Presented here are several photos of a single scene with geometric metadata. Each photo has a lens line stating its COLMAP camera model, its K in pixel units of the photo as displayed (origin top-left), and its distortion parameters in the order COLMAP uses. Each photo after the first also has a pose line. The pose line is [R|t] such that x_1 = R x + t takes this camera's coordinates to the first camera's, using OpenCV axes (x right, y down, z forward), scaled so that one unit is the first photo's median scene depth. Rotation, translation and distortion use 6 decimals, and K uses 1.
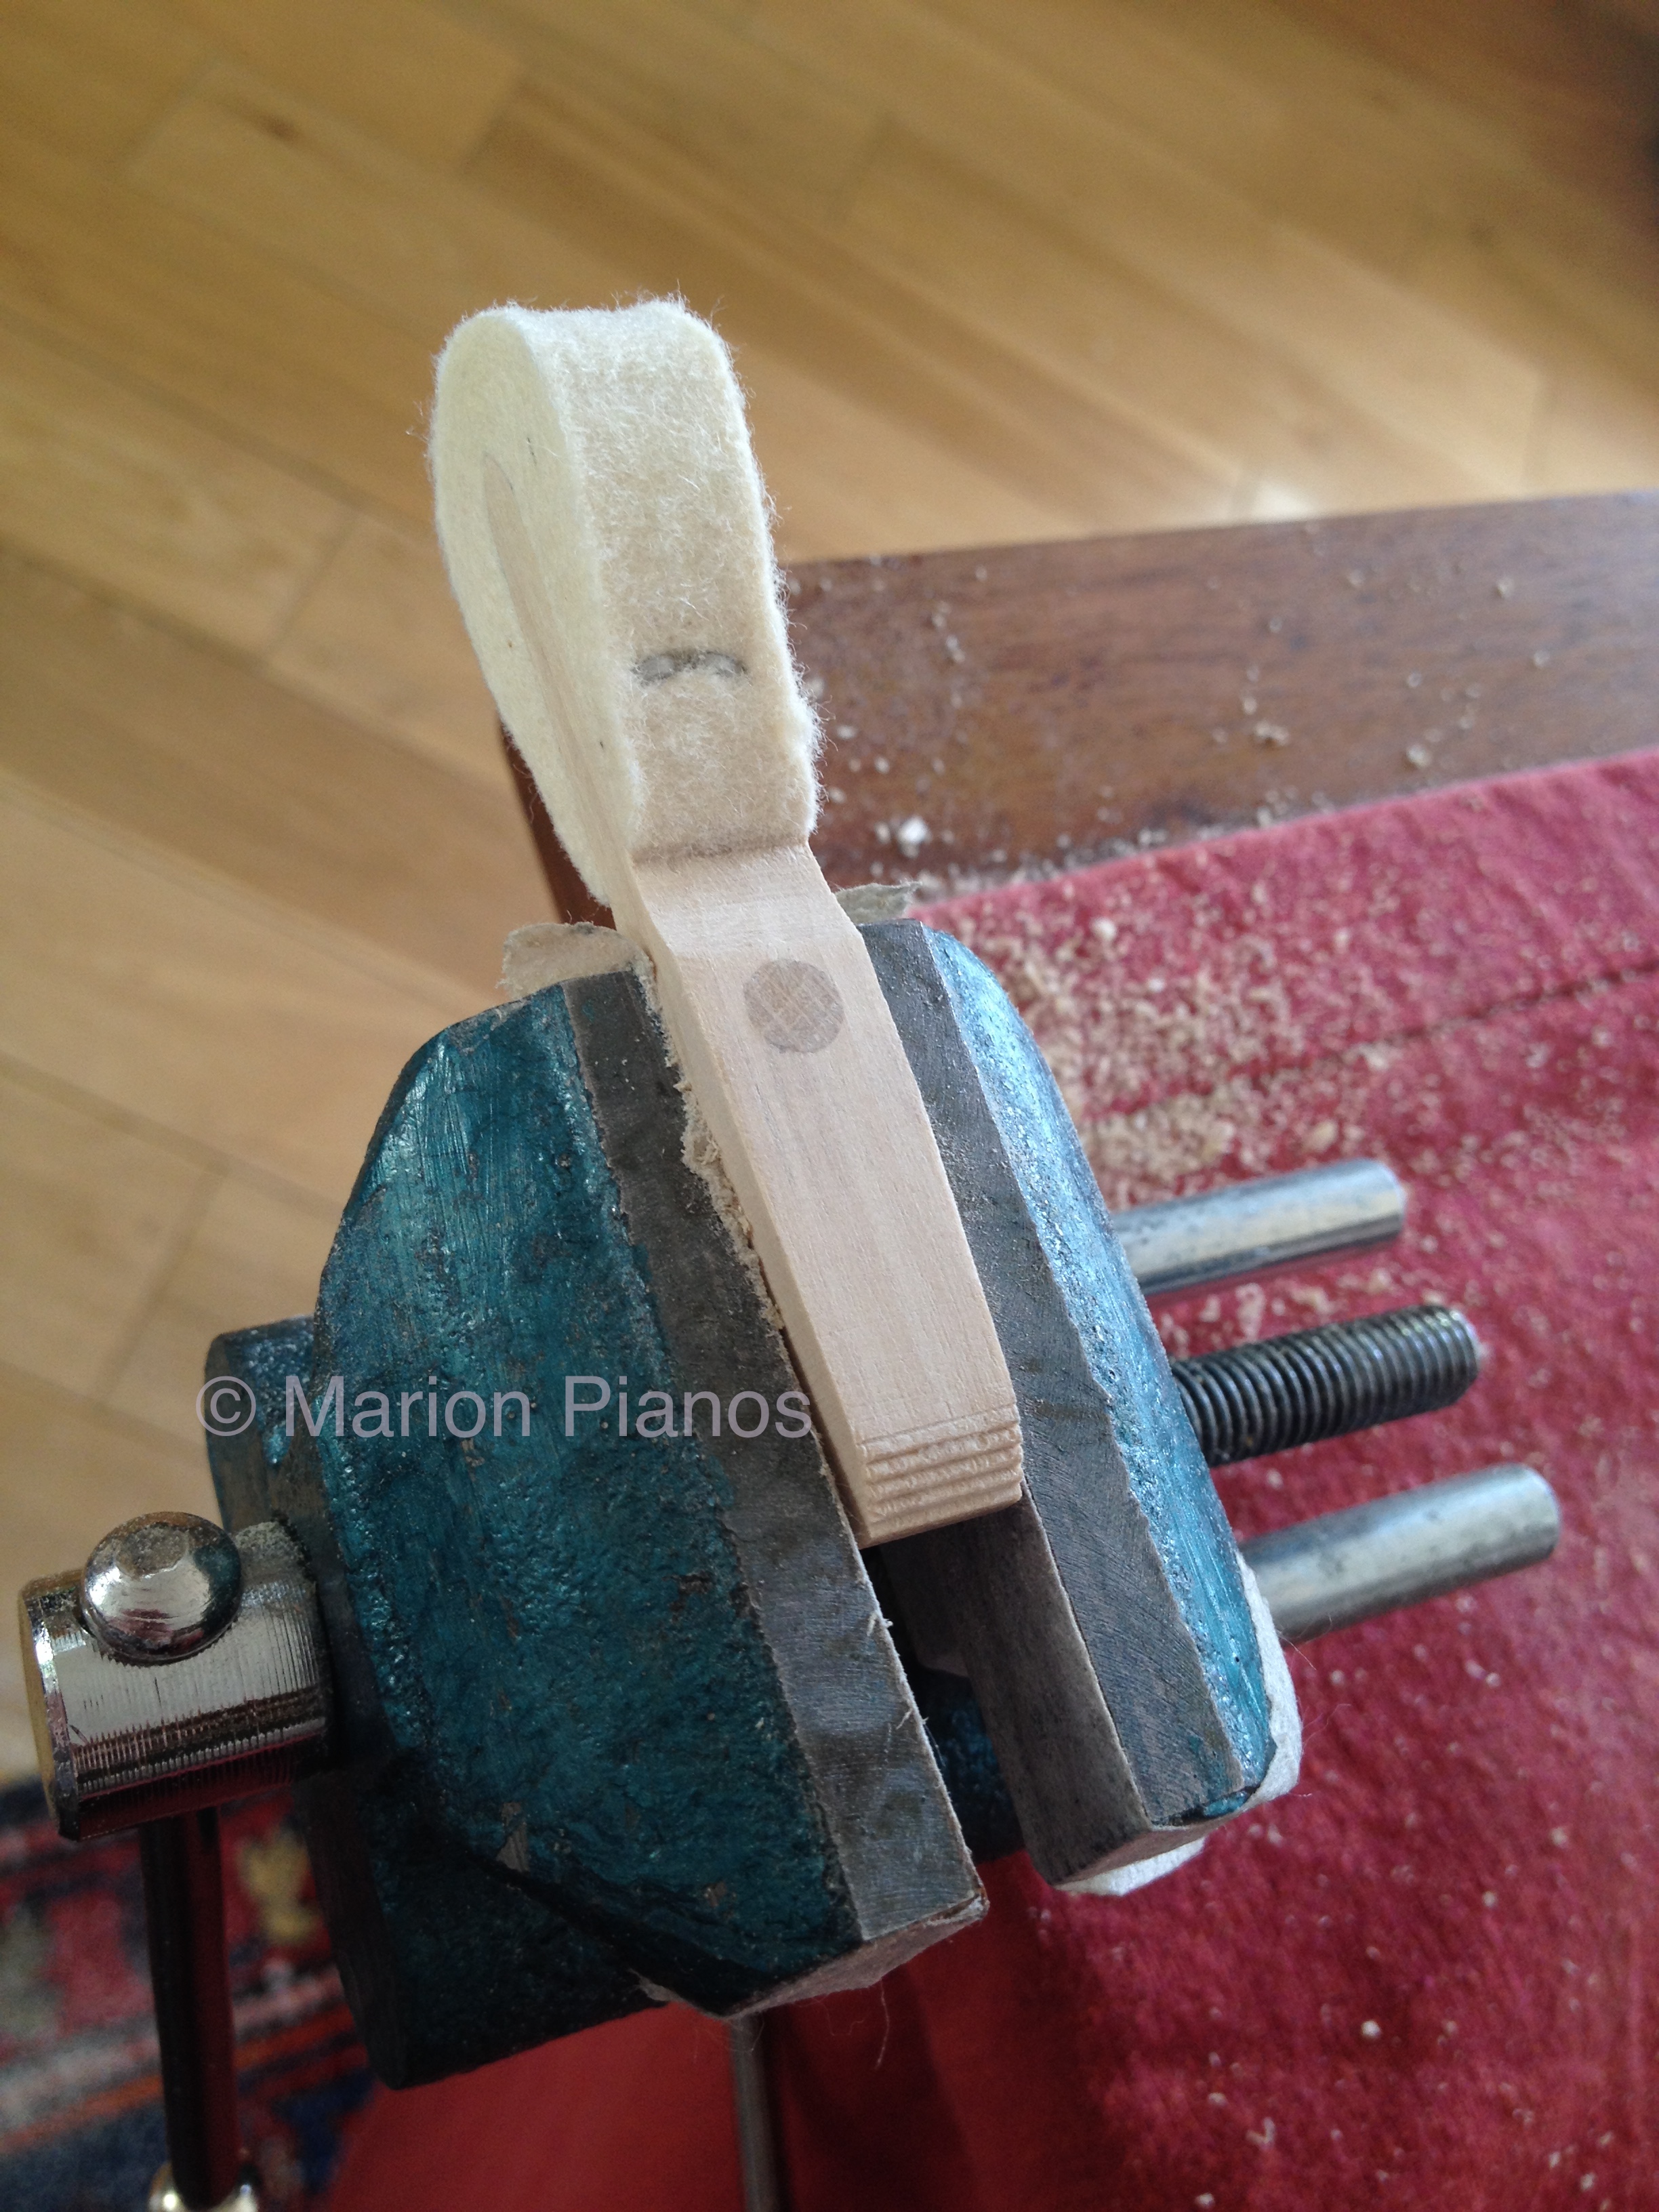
lens RADIAL K [[2187.2, 0, 822.0], [0, 2187.2, 1098.4], [0, 0, 1]] dist [-0.029063, 0.000000]
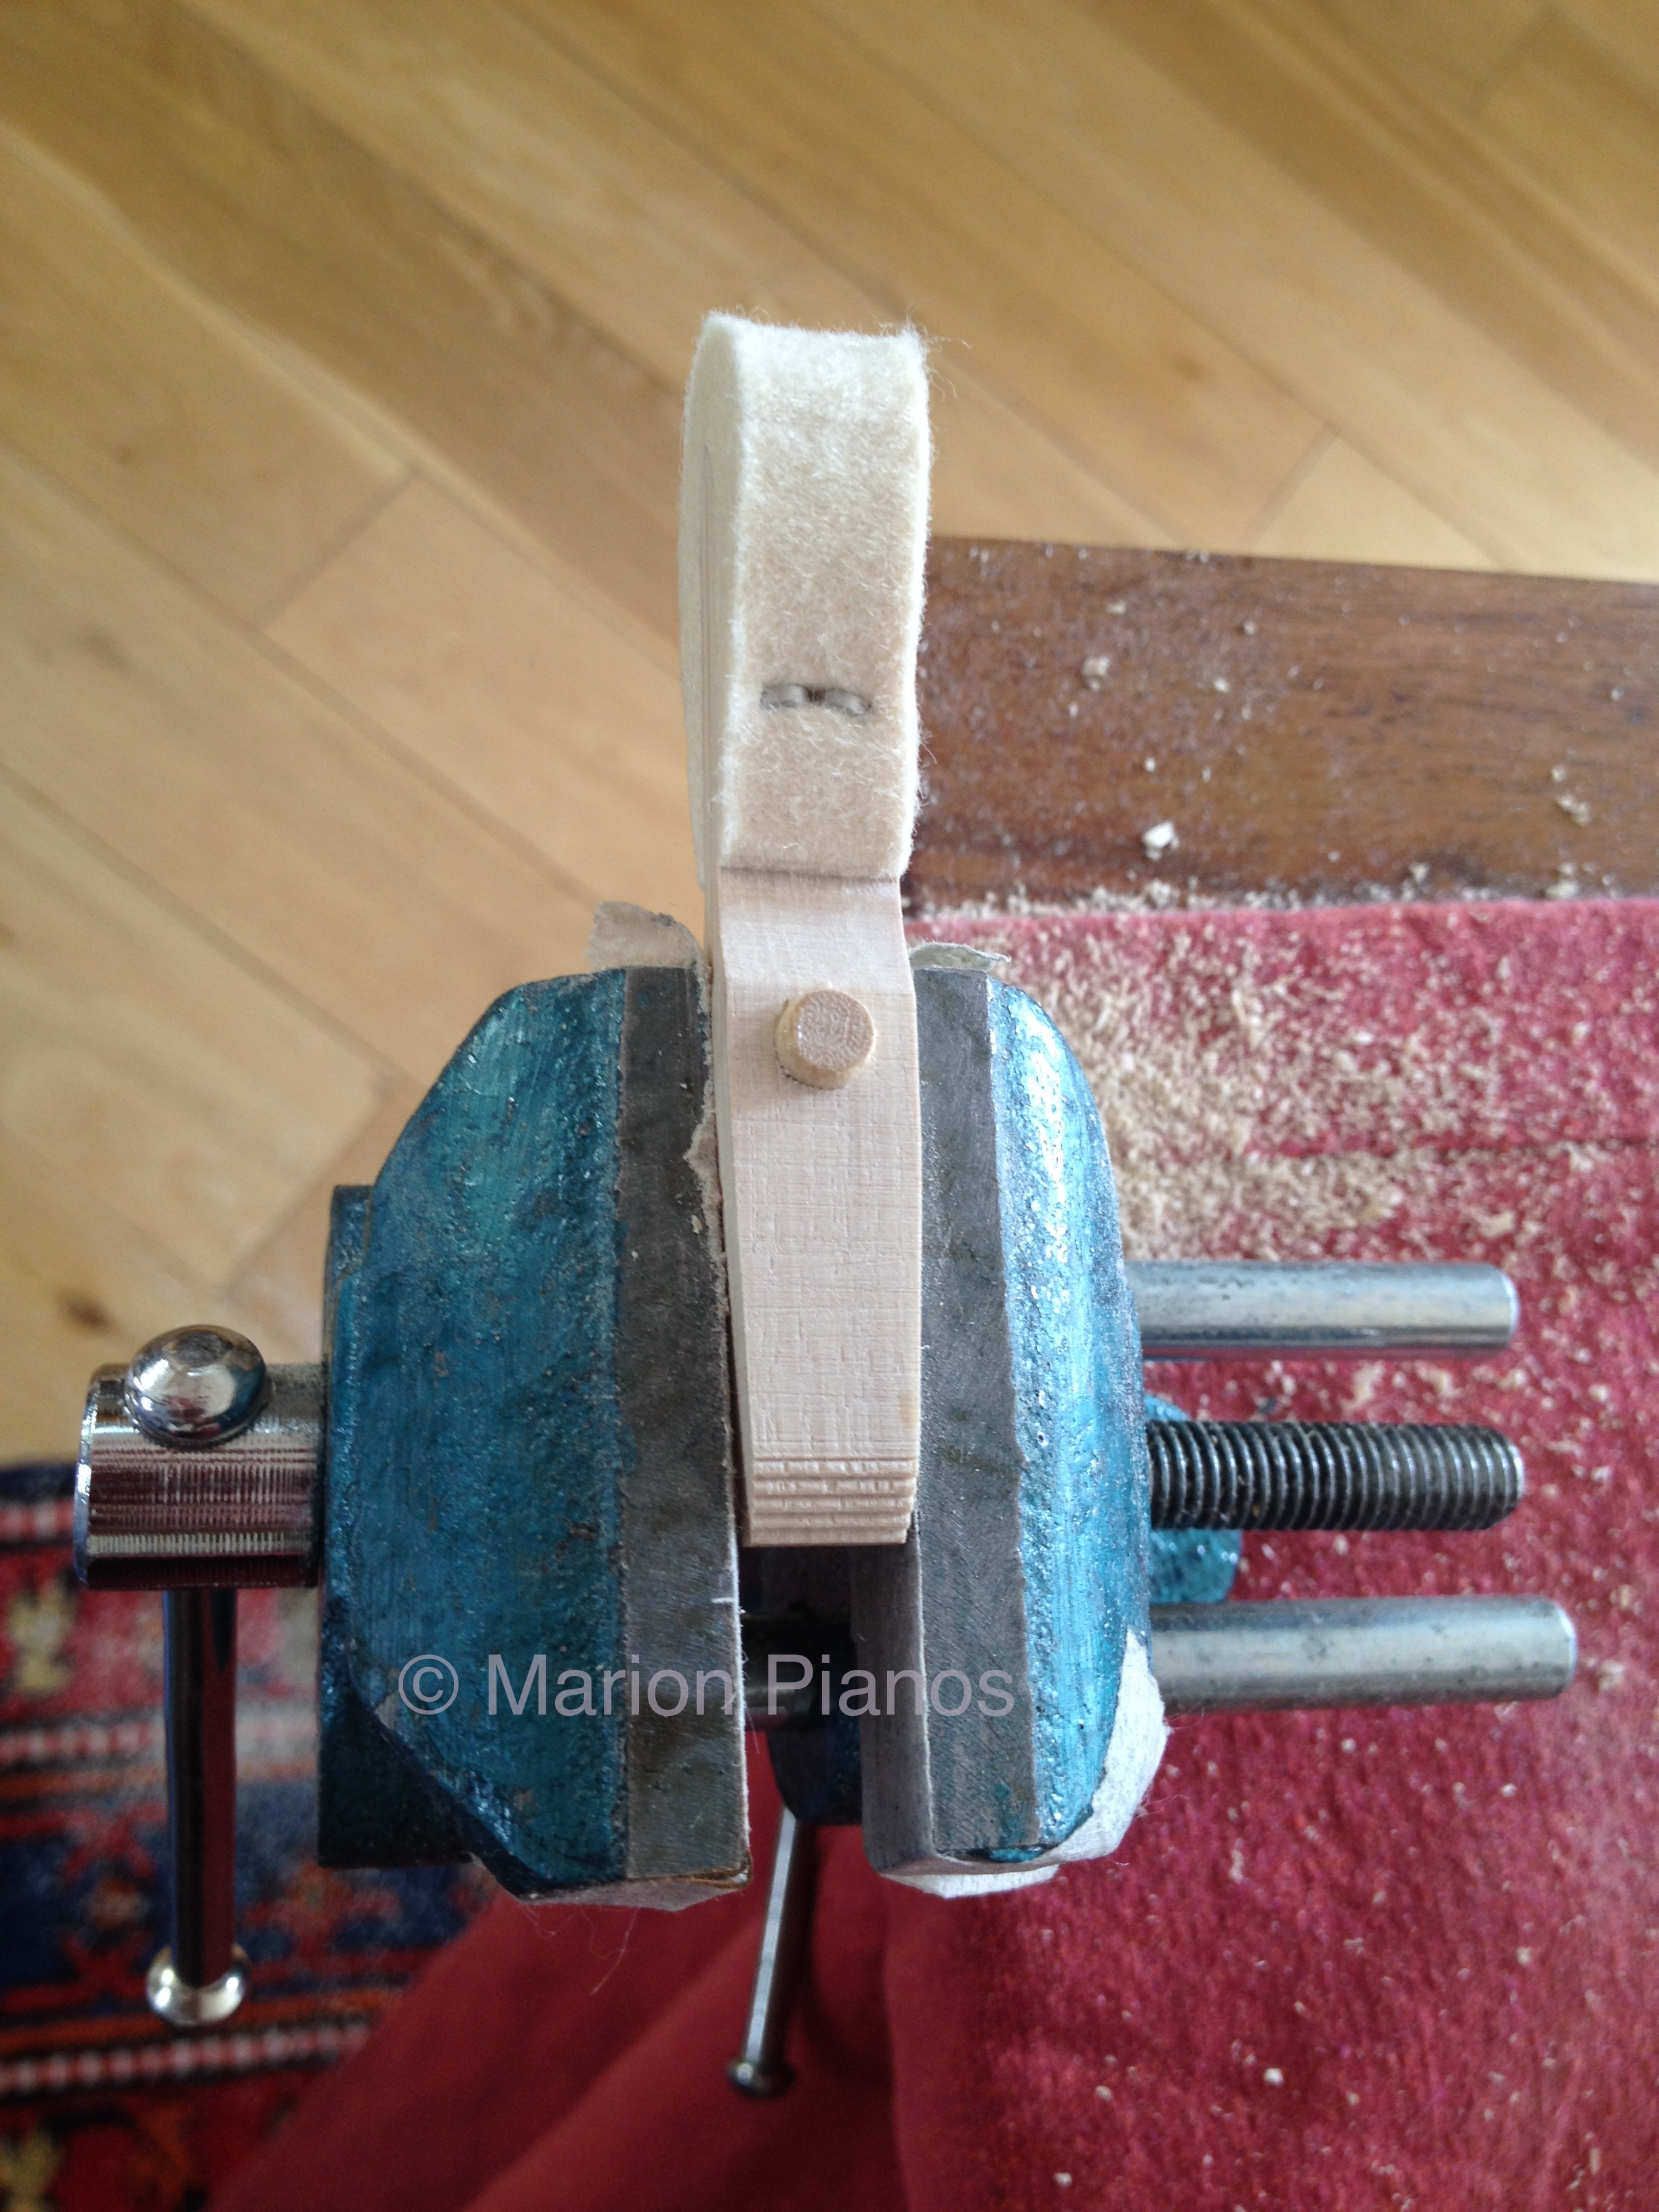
lens RADIAL K [[2187.2, 0, 836.6], [0, 2187.2, 1113.3], [0, 0, 1]] dist [-0.029063, 0.000000]
pose [[0.953659, 0.231761, -0.191890, 0.142012], [-0.215561, 0.971182, 0.101680, -0.079065], [0.209925, -0.055605, 0.976135, -0.035181]]
